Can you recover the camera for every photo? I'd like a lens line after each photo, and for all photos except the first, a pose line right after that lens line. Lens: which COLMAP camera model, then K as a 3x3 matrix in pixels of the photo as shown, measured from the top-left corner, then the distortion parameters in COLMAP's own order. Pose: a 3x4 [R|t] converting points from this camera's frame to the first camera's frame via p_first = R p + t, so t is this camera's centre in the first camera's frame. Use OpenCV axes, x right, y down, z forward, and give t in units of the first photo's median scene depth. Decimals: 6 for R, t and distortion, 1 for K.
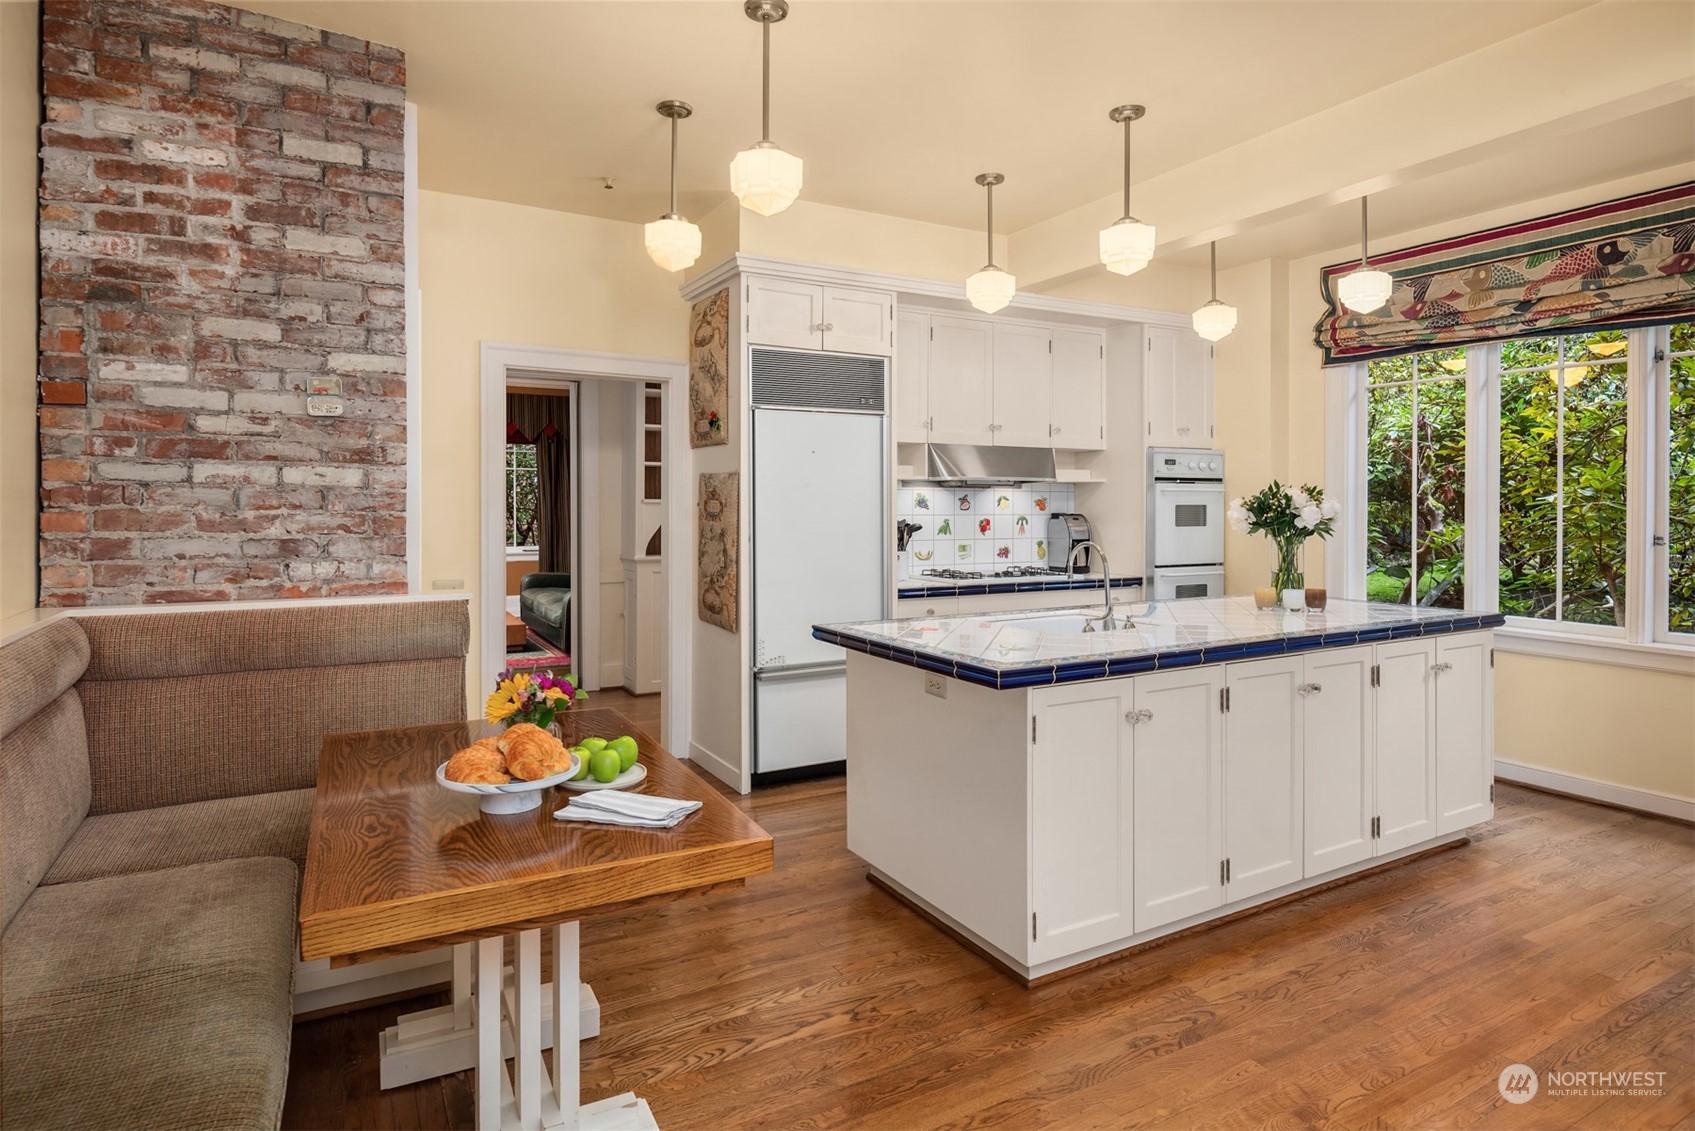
lens RADIAL K [[922.7, 0, 838.1], [0, 922.7, 502.0], [0, 0, 1]] dist [-0.002399, -0.005672]
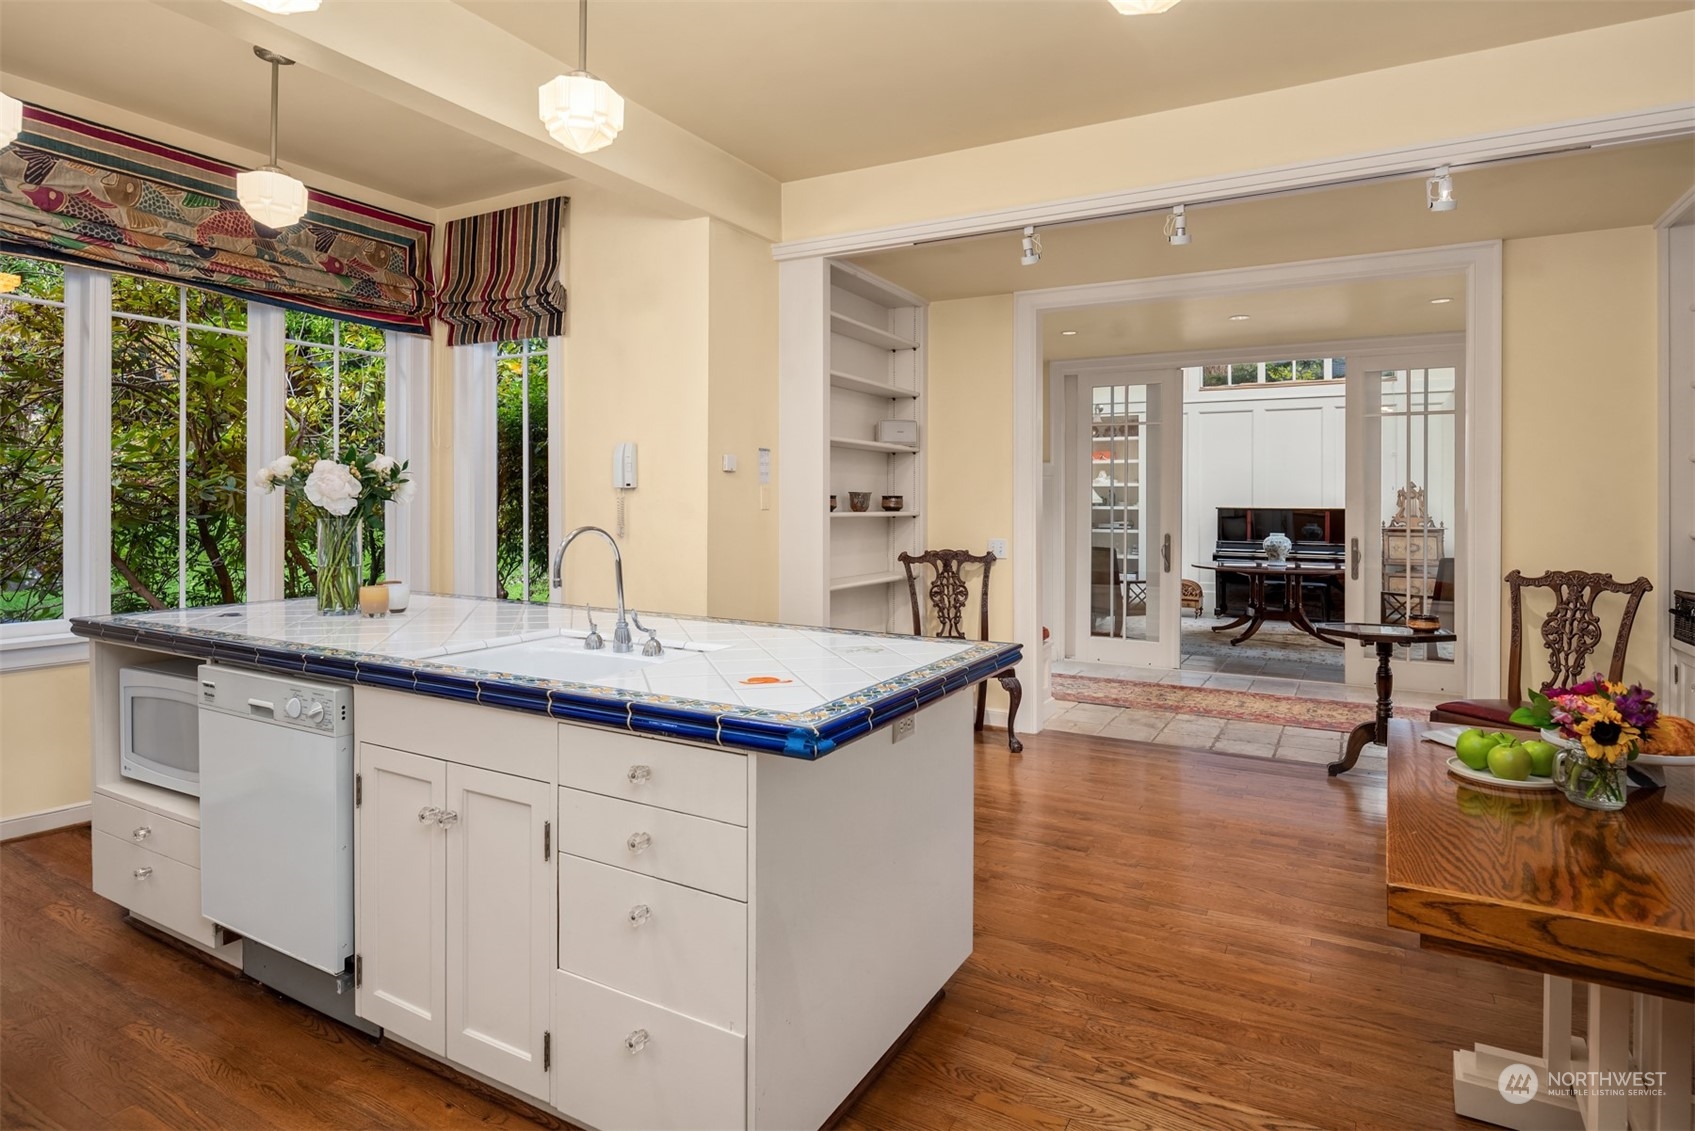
lens RADIAL K [[922.7, 0, 848.1], [0, 922.7, 509.4], [0, 0, 1]] dist [-0.002399, -0.005672]
pose [[-0.526308, -0.007403, 0.850262, -0.323224], [-0.004782, 0.999972, 0.005747, 0.023616], [-0.850280, -0.001041, -0.526329, 0.967129]]
